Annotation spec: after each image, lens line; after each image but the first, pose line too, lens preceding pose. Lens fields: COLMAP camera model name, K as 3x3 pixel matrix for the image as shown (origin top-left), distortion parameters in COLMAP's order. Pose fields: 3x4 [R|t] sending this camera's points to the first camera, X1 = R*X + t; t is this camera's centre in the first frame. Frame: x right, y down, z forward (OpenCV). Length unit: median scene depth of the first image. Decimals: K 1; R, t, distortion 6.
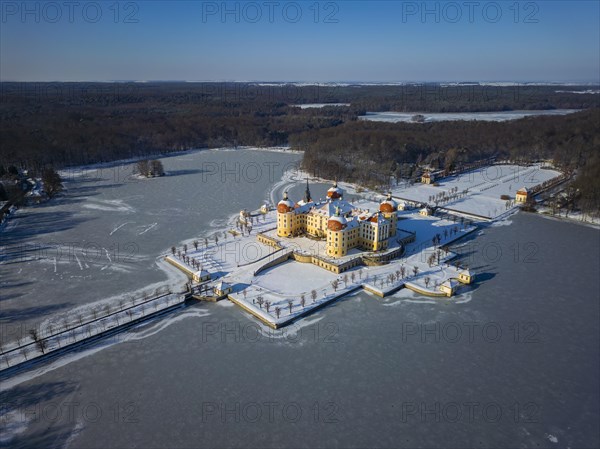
lens RADIAL K [[426.7, 0, 297.7], [0, 426.7, 225.6], [0, 0, 1]] dist [0.024088, -0.025043]
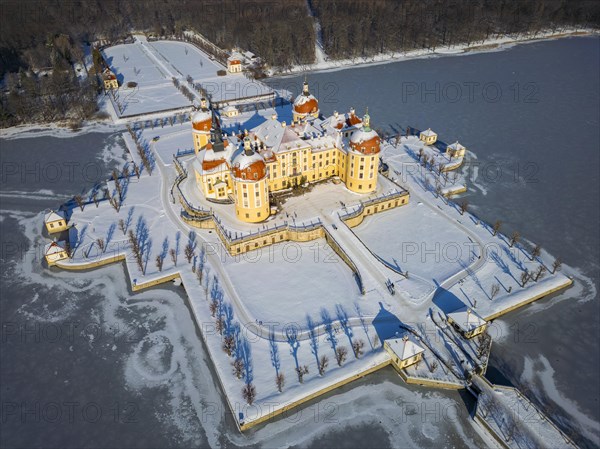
lens RADIAL K [[426.7, 0, 297.7], [0, 426.7, 225.6], [0, 0, 1]] dist [0.024088, -0.025043]
pose [[0.287435, -0.531147, 0.797034, -0.482574], [0.324341, 0.836963, 0.440789, -0.202137], [-0.901213, 0.131813, 0.412845, 0.783221]]
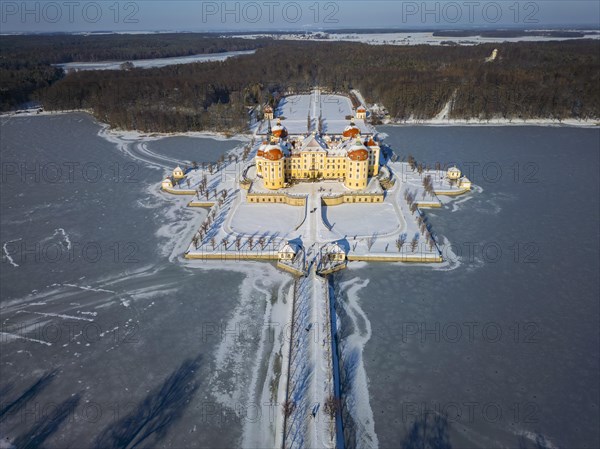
lens RADIAL K [[426.7, 0, 297.7], [0, 426.7, 225.6], [0, 0, 1]] dist [0.024088, -0.025043]
pose [[0.711153, -0.303413, 0.634194, -0.593933], [0.238577, 0.952700, 0.188266, -0.056660], [-0.661319, 0.017418, 0.749903, 0.364276]]
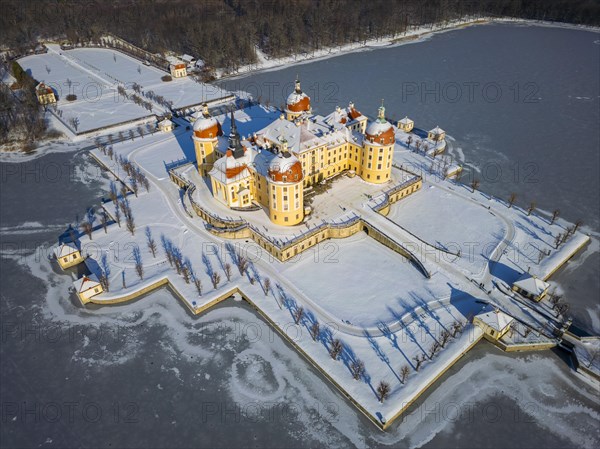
lens RADIAL K [[426.7, 0, 297.7], [0, 426.7, 225.6], [0, 0, 1]] dist [0.024088, -0.025043]
pose [[0.051481, -0.555436, 0.829964, -0.505897], [0.341082, 0.790872, 0.508119, -0.253674], [-0.938623, 0.256927, 0.230164, 0.933925]]
